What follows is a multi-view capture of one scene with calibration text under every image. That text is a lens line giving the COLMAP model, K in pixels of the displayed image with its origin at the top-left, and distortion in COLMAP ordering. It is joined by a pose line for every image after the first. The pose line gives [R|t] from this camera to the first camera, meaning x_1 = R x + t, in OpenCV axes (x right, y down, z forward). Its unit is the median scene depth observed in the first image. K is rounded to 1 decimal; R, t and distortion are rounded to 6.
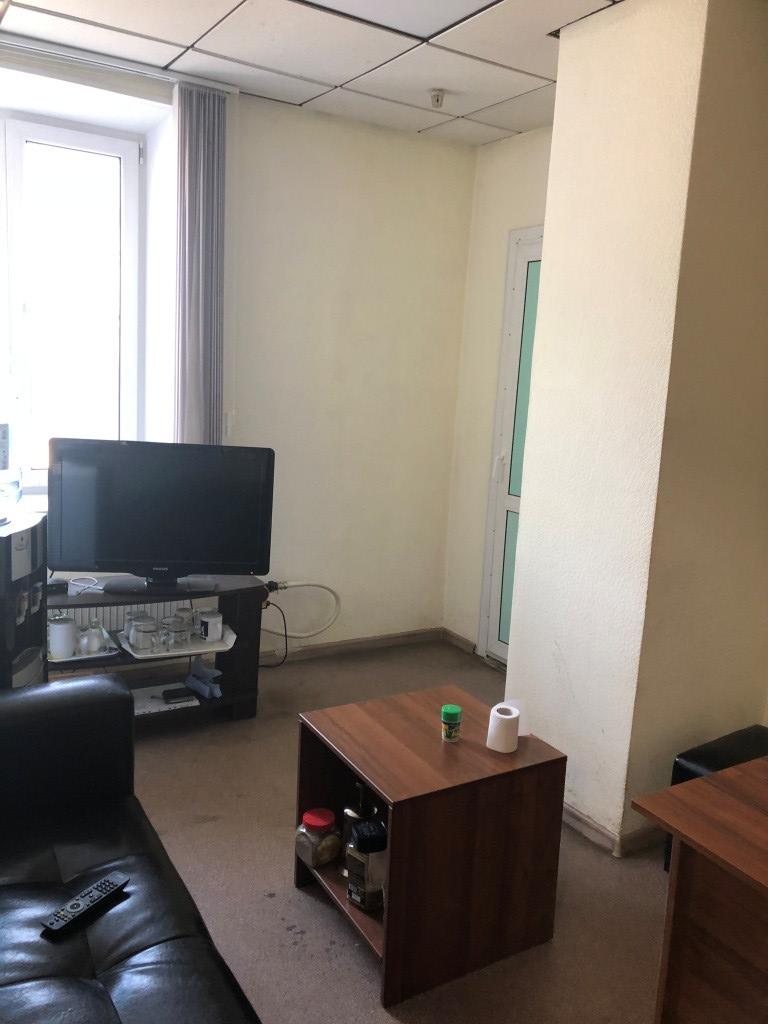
lens RADIAL K [[834.4, 0, 384.0], [0, 834.4, 512.0], [0, 0, 1]] dist [0.031479, -0.017418]
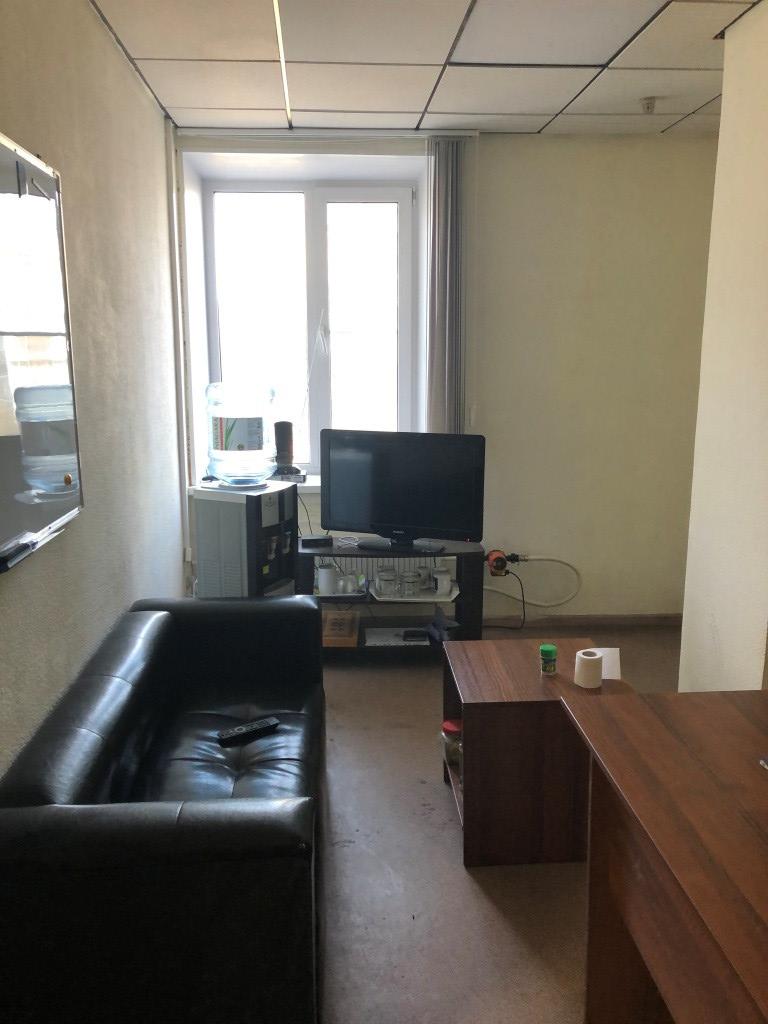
lens RADIAL K [[847.1, 0, 384.0], [0, 847.1, 512.0], [0, 0, 1]] dist [0.122917, -0.076679]
pose [[0.878923, 0.034471, -0.475717, 0.316270], [-0.034496, 0.999367, 0.008681, 0.026922], [0.475715, 0.008780, 0.879556, -0.135436]]
